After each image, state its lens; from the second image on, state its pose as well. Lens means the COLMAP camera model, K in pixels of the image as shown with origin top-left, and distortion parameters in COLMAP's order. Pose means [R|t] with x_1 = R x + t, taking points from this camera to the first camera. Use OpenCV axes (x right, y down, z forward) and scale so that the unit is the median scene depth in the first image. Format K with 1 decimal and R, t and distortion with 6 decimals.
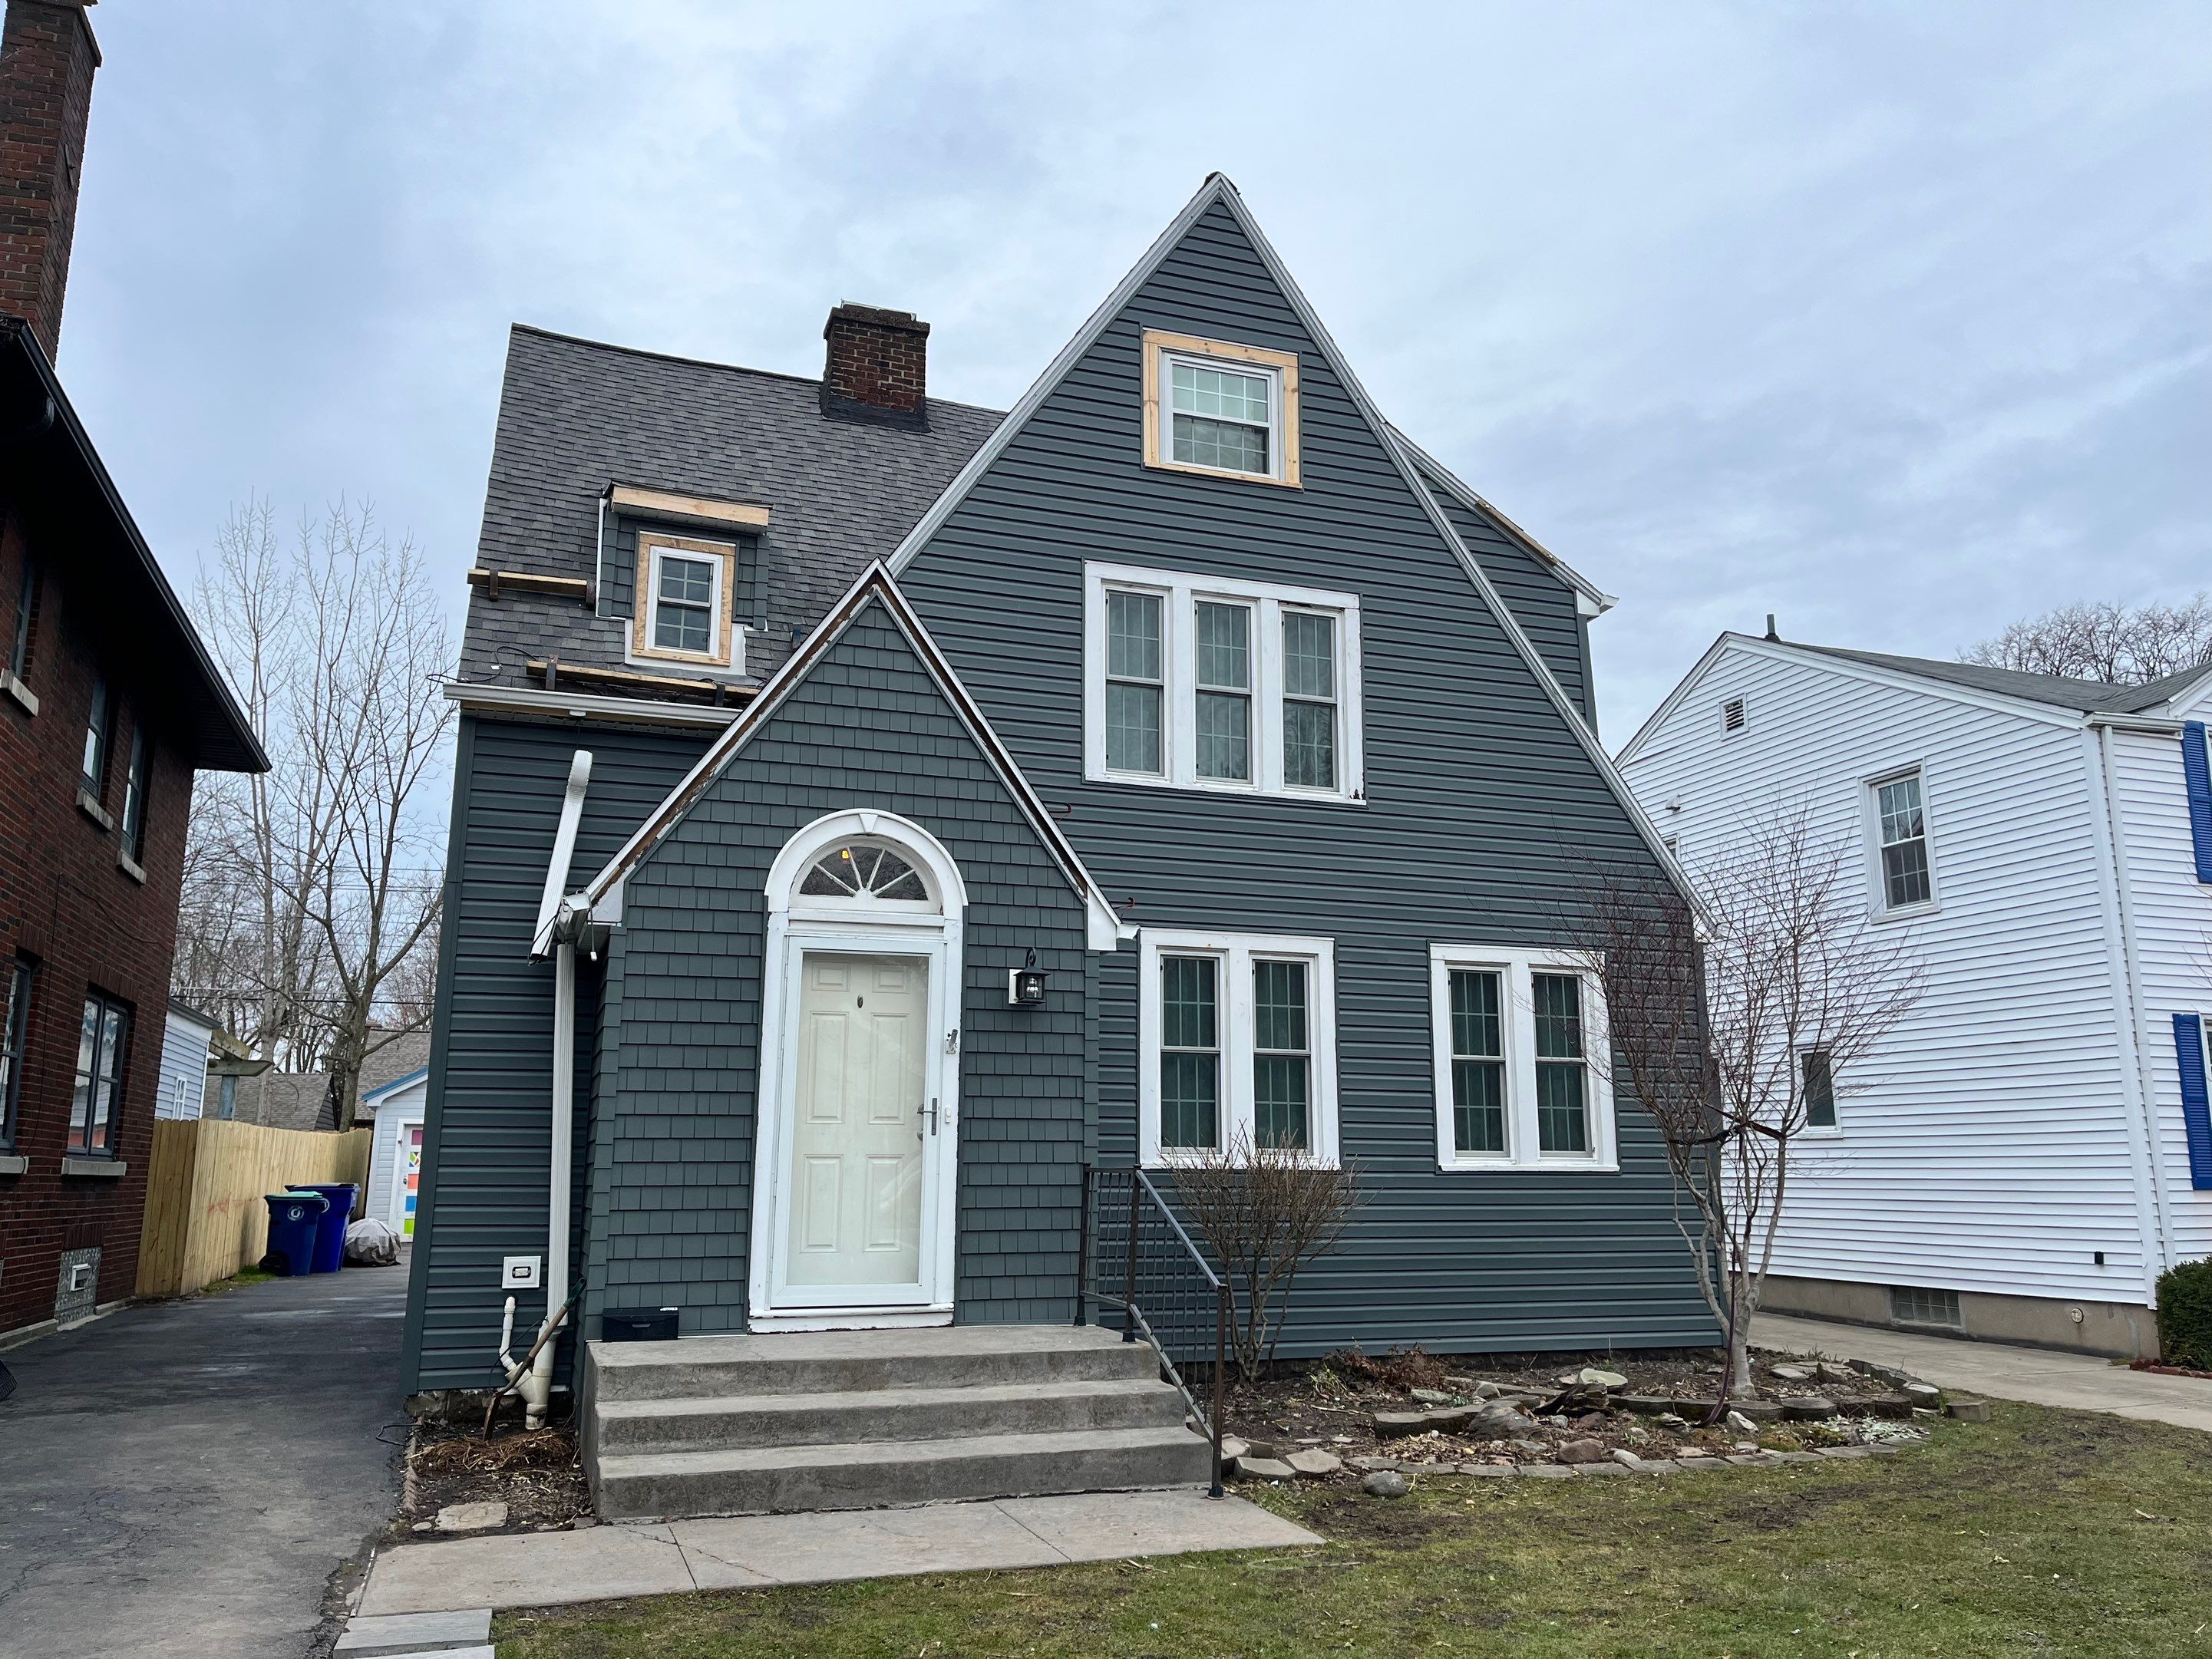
lens RADIAL K [[1682.8, 0, 1115.4], [0, 1682.8, 820.3], [0, 0, 1]] dist [0.054985, -0.073198]
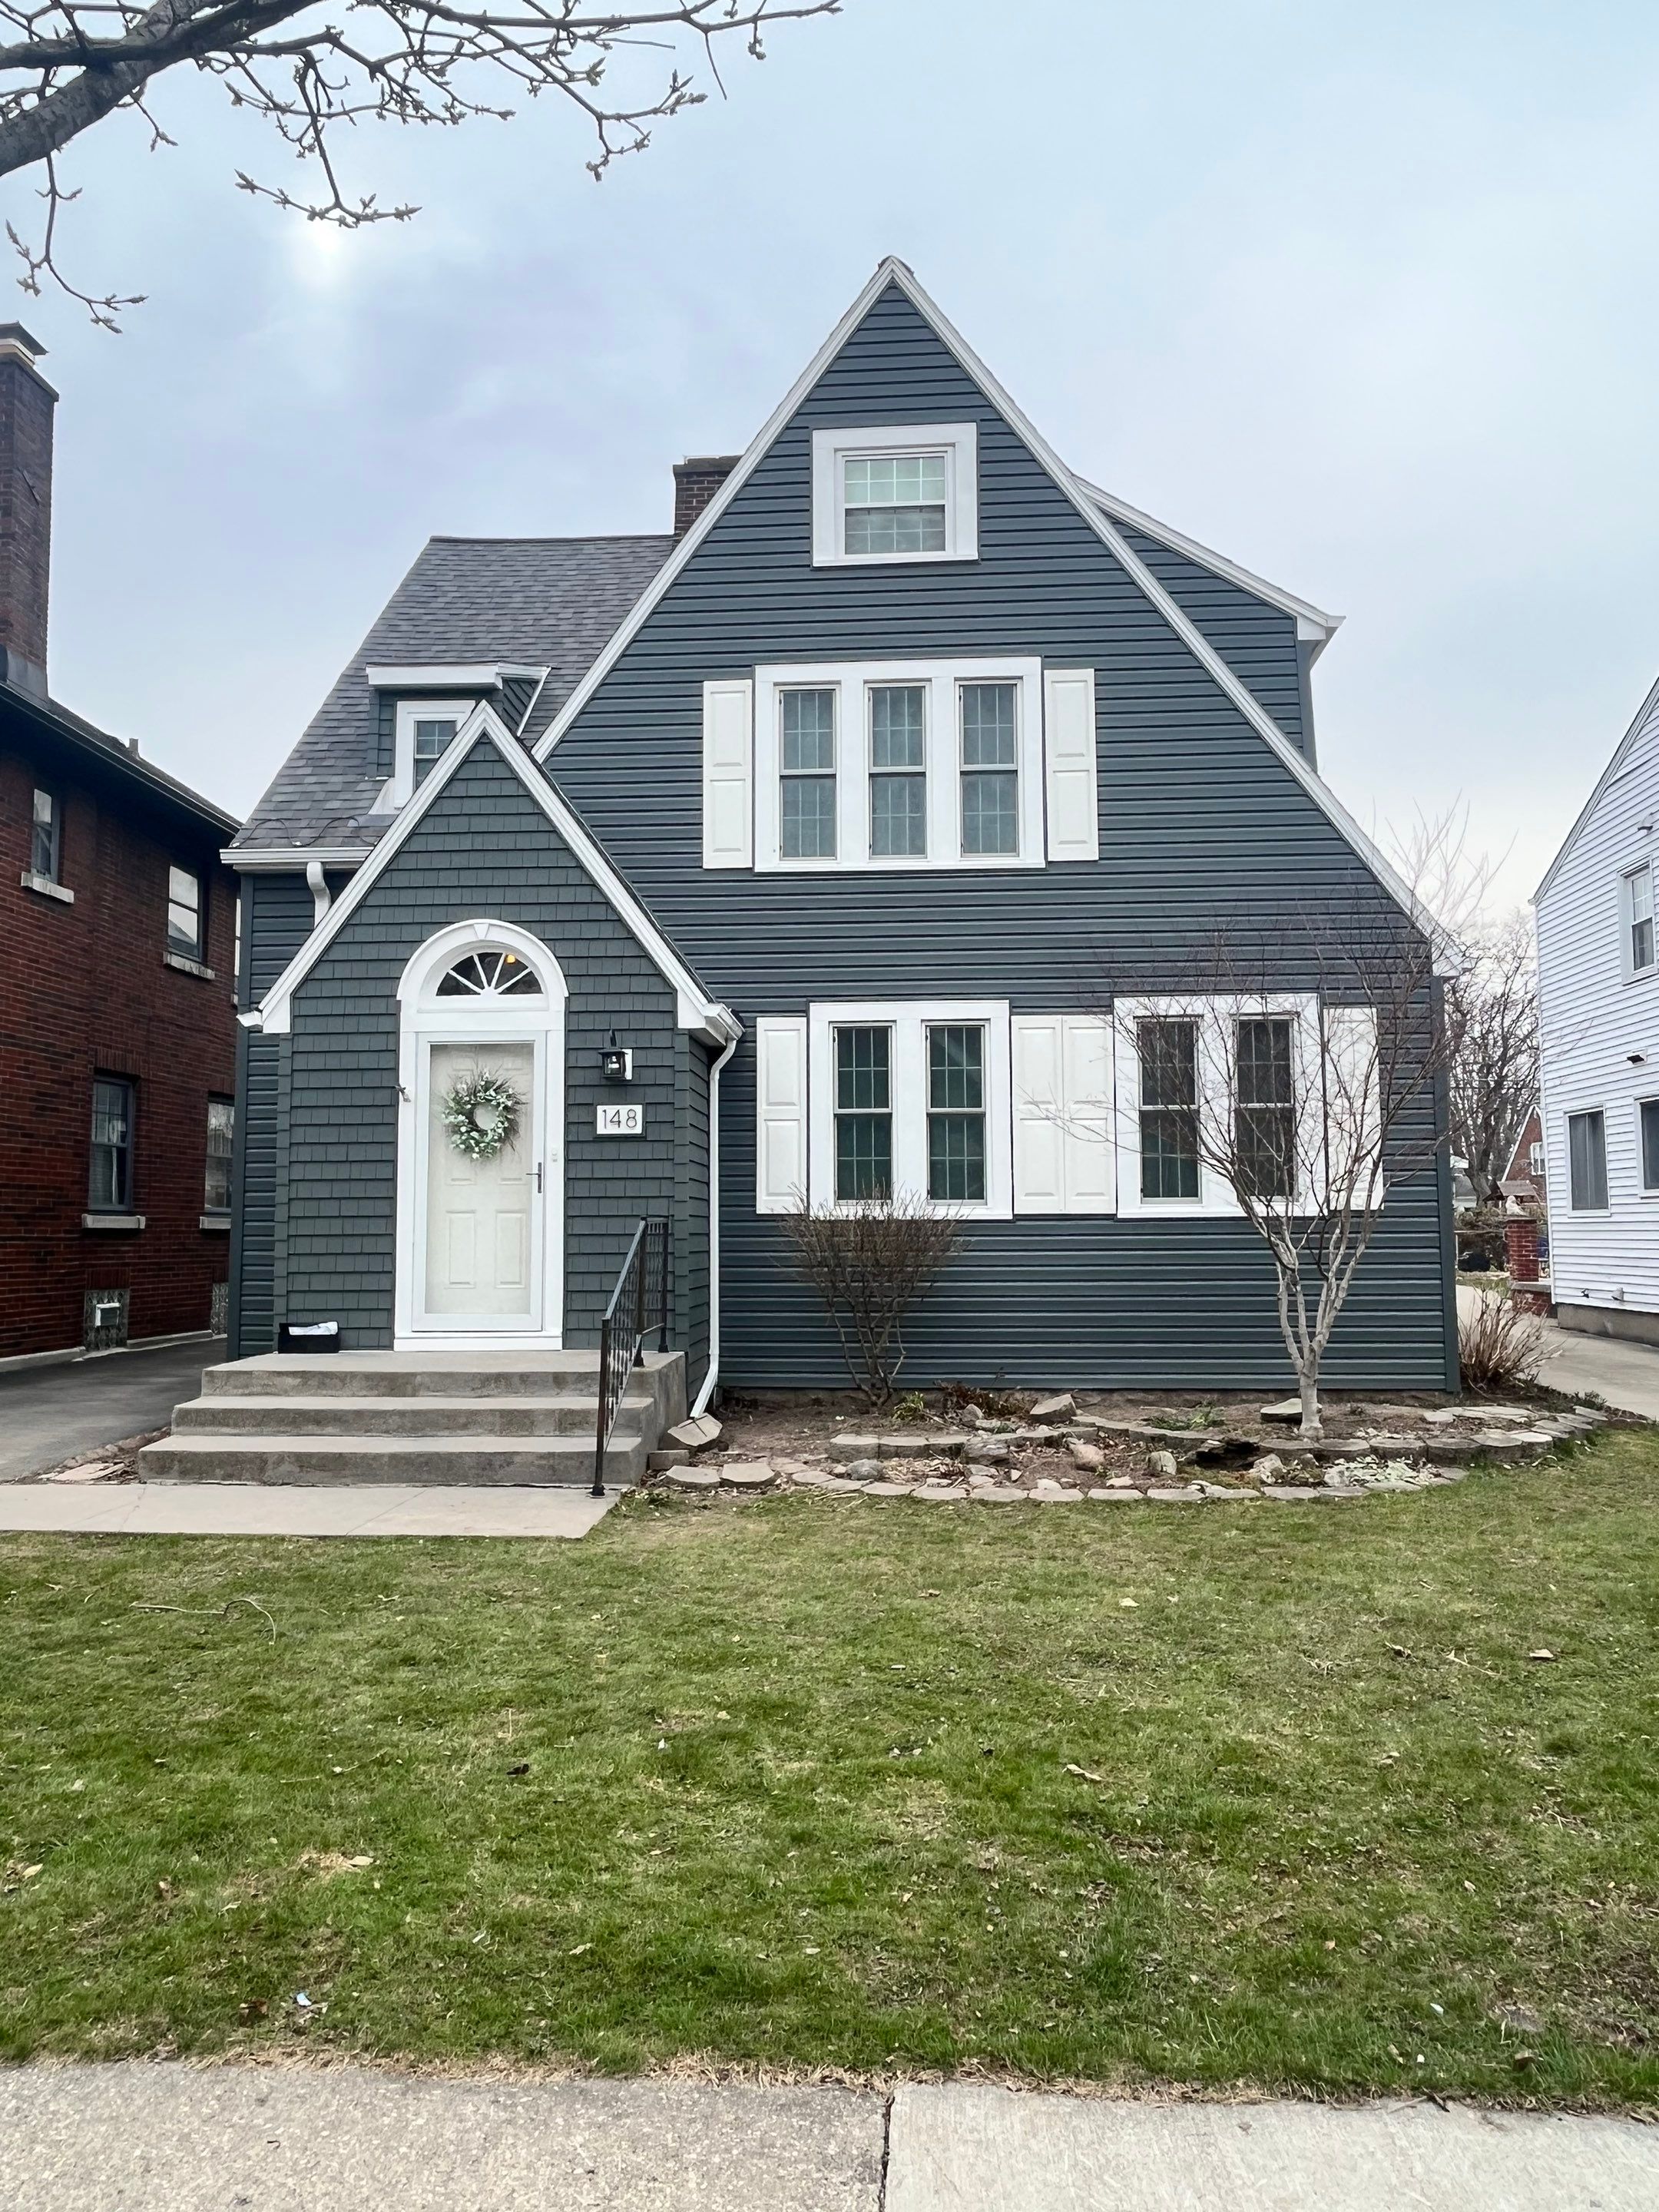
lens RADIAL K [[1498.4, 0, 825.5], [0, 1498.4, 1108.6], [0, 0, 1]] dist [-0.008417, -0.002587]
pose [[0.917598, -0.038786, -0.395613, 0.400221], [0.088898, 0.990044, 0.109130, 0.025929], [0.387441, -0.135306, 0.911911, 0.106750]]
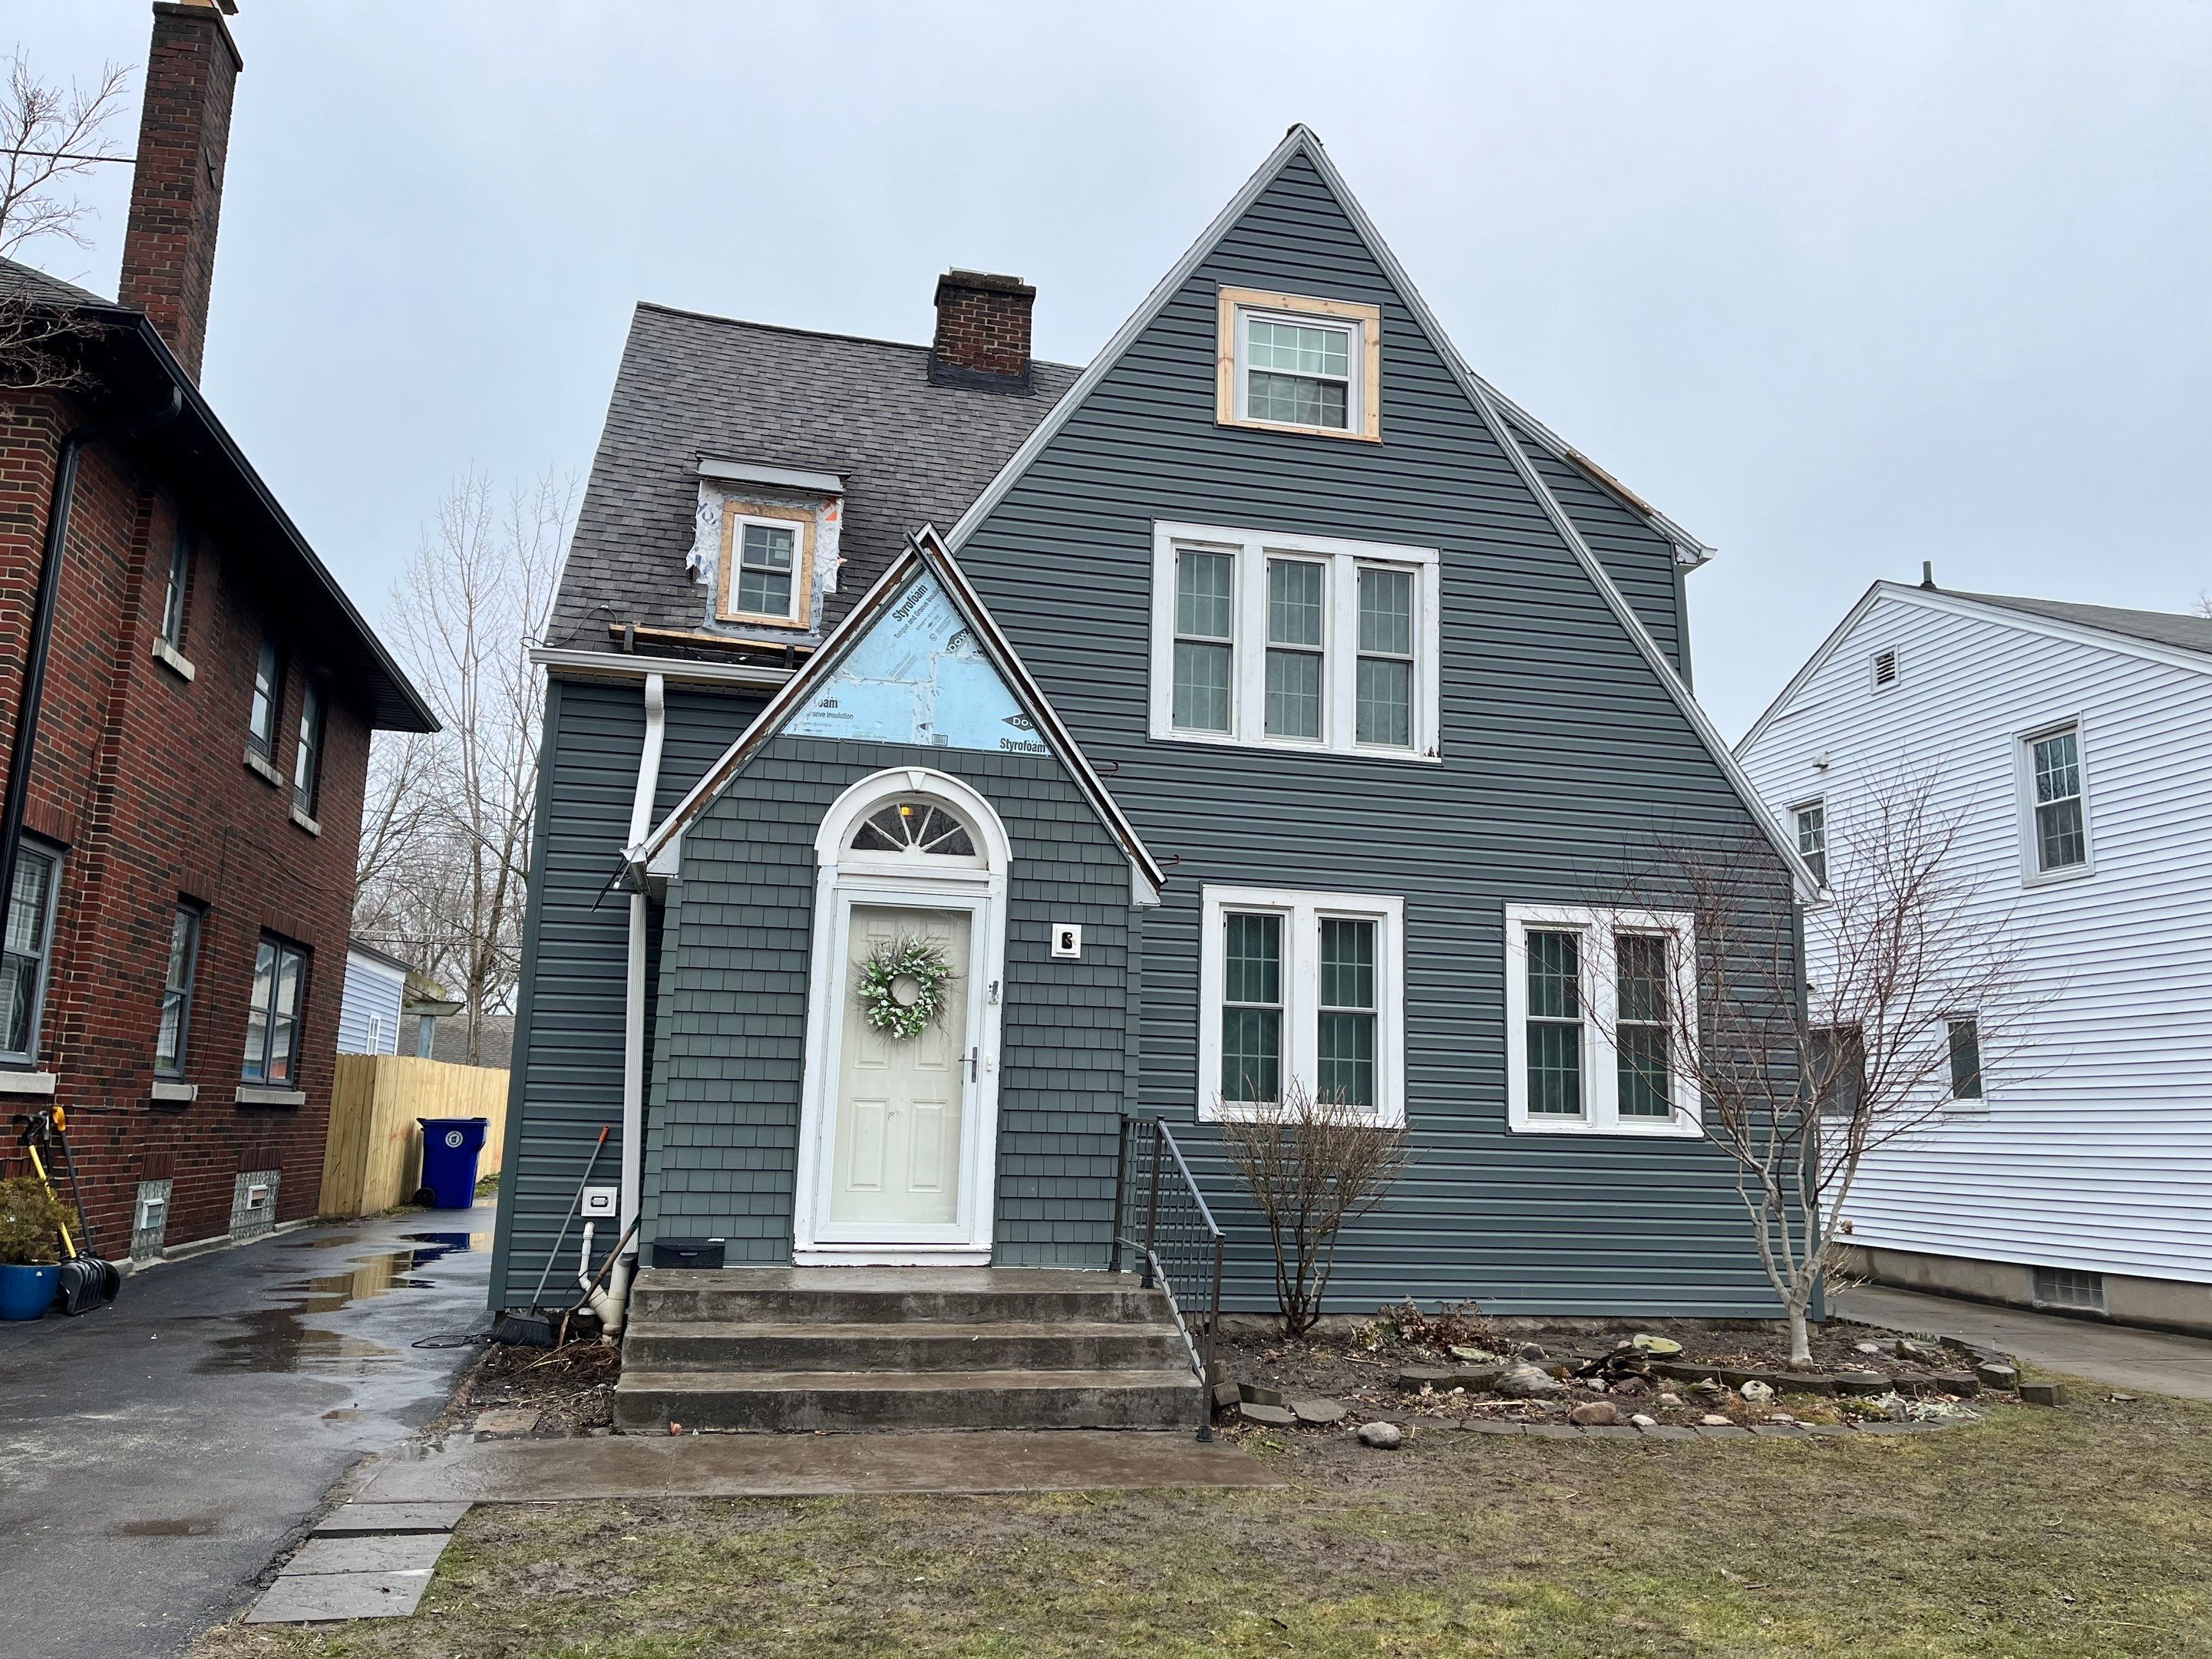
lens RADIAL K [[1682.8, 0, 1112.7], [0, 1682.8, 820.9], [0, 0, 1]] dist [0.054985, -0.073198]
pose [[0.992403, 0.003946, -0.122964, 0.083533], [-0.000801, 0.999671, 0.025621, -0.000134], [0.123025, -0.025327, 0.992080, -0.008096]]
